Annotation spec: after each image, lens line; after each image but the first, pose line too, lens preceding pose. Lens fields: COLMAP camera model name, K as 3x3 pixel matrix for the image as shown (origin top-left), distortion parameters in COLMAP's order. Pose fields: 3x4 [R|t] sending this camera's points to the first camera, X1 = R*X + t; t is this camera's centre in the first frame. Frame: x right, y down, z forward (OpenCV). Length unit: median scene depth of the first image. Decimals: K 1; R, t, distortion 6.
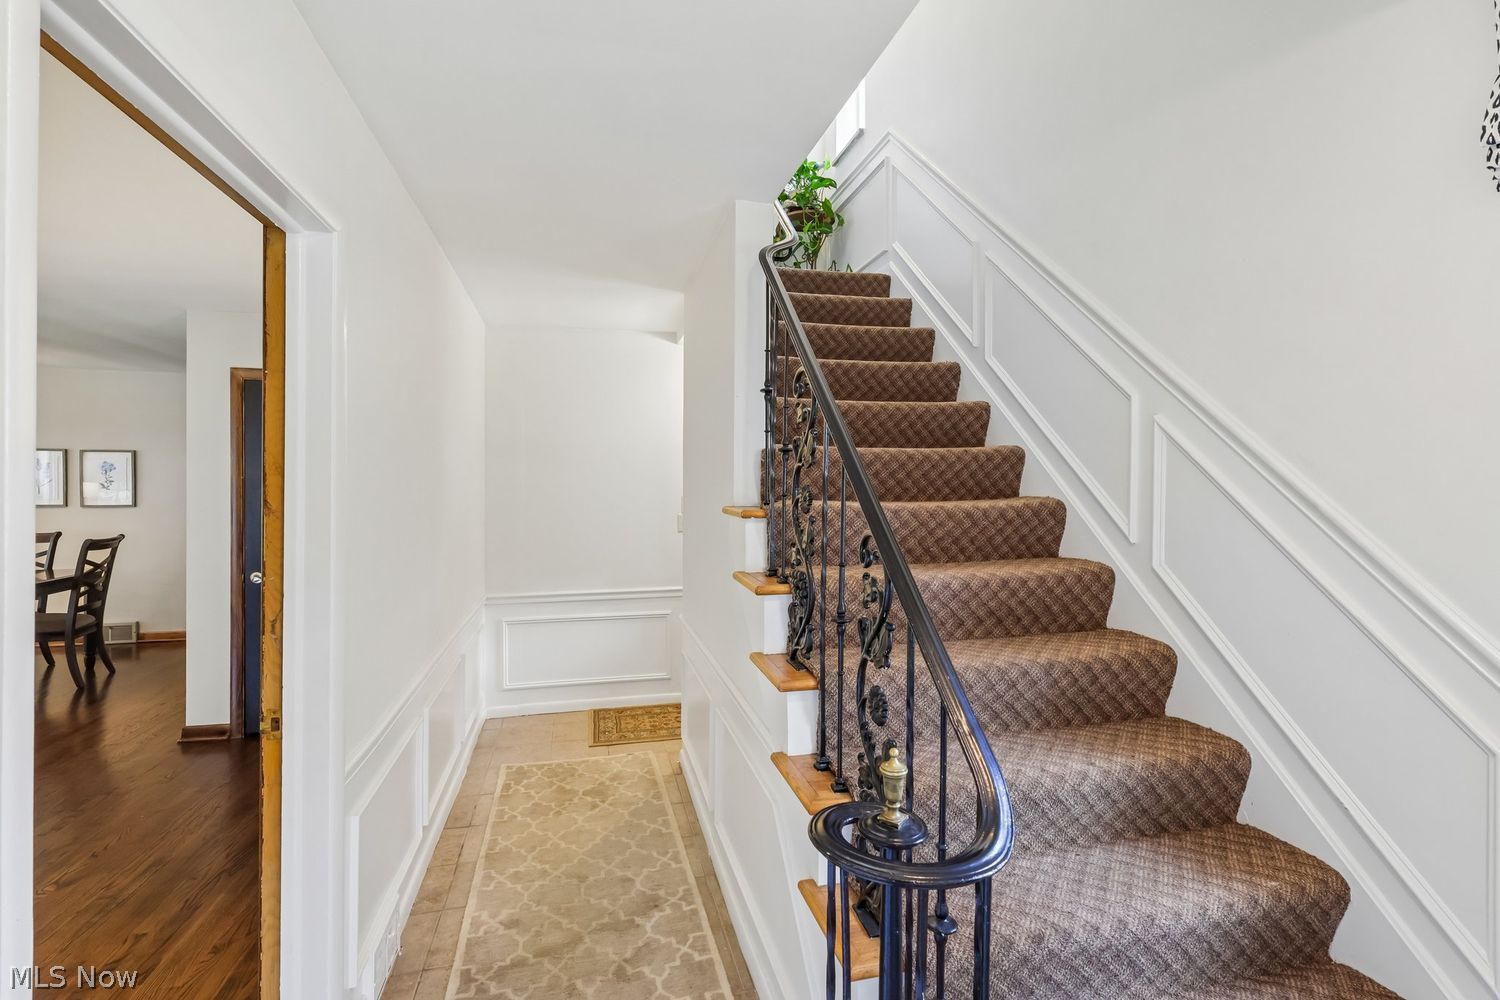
lens RADIAL K [[707.4, 0, 744.2], [0, 707.4, 494.1], [0, 0, 1]] dist [0.001208, 0.000747]
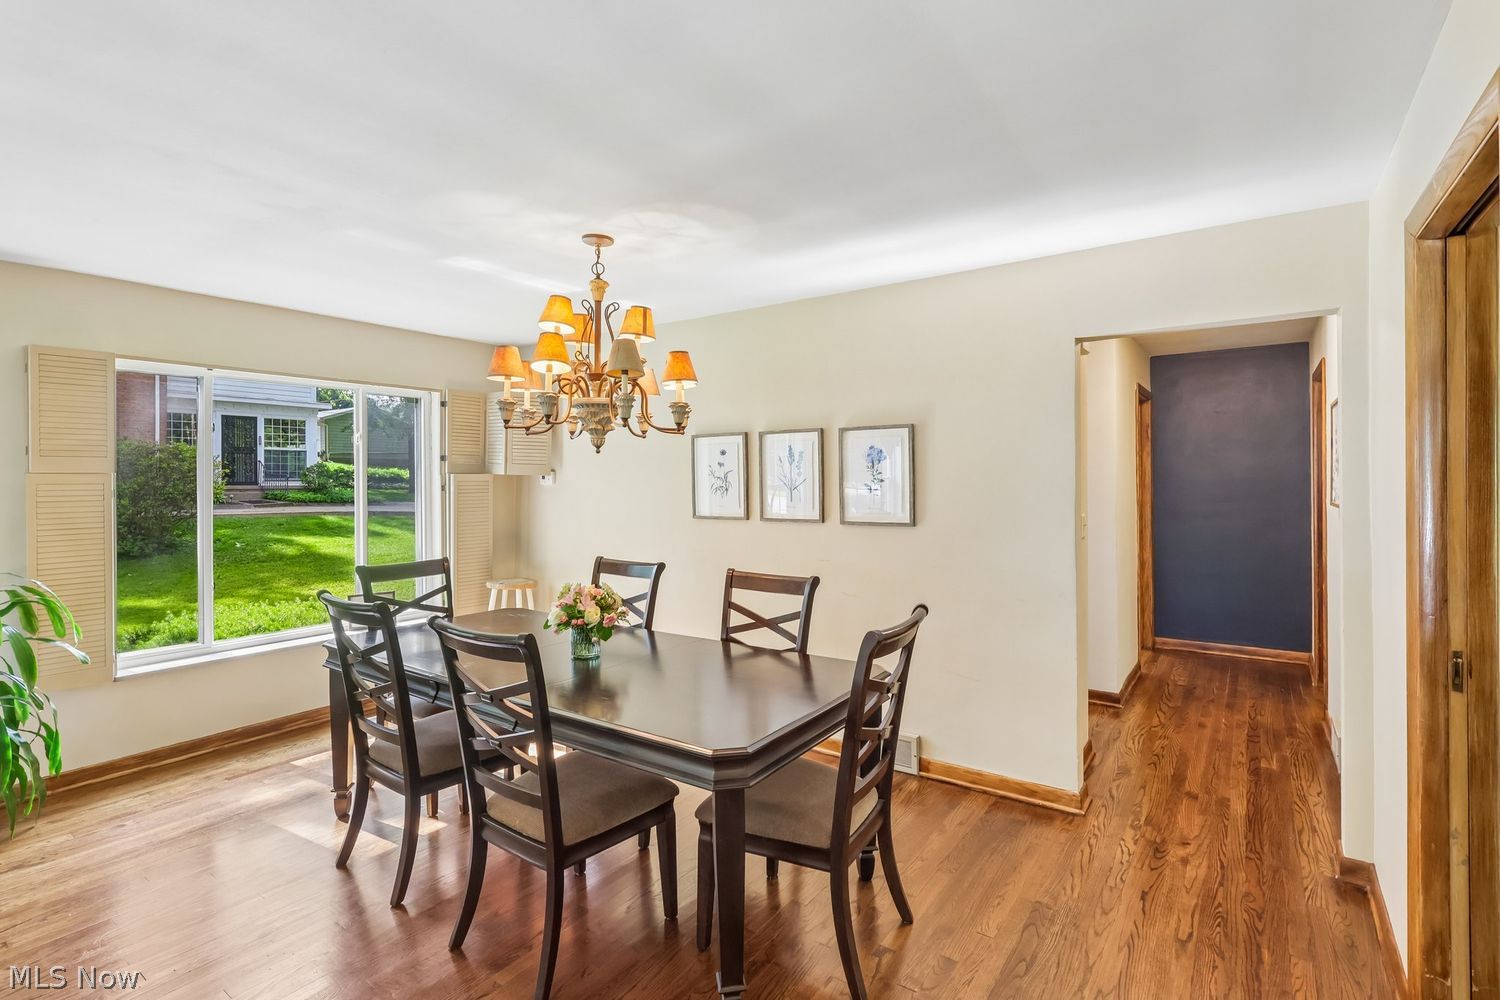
lens RADIAL K [[707.4, 0, 753.6], [0, 707.4, 486.3], [0, 0, 1]] dist [0.001208, 0.000747]
pose [[0.661861, -0.002250, -0.749623, -0.539431], [0.002958, 0.999996, -0.000390, -0.013267], [0.749621, -0.001959, 0.661865, 0.552236]]
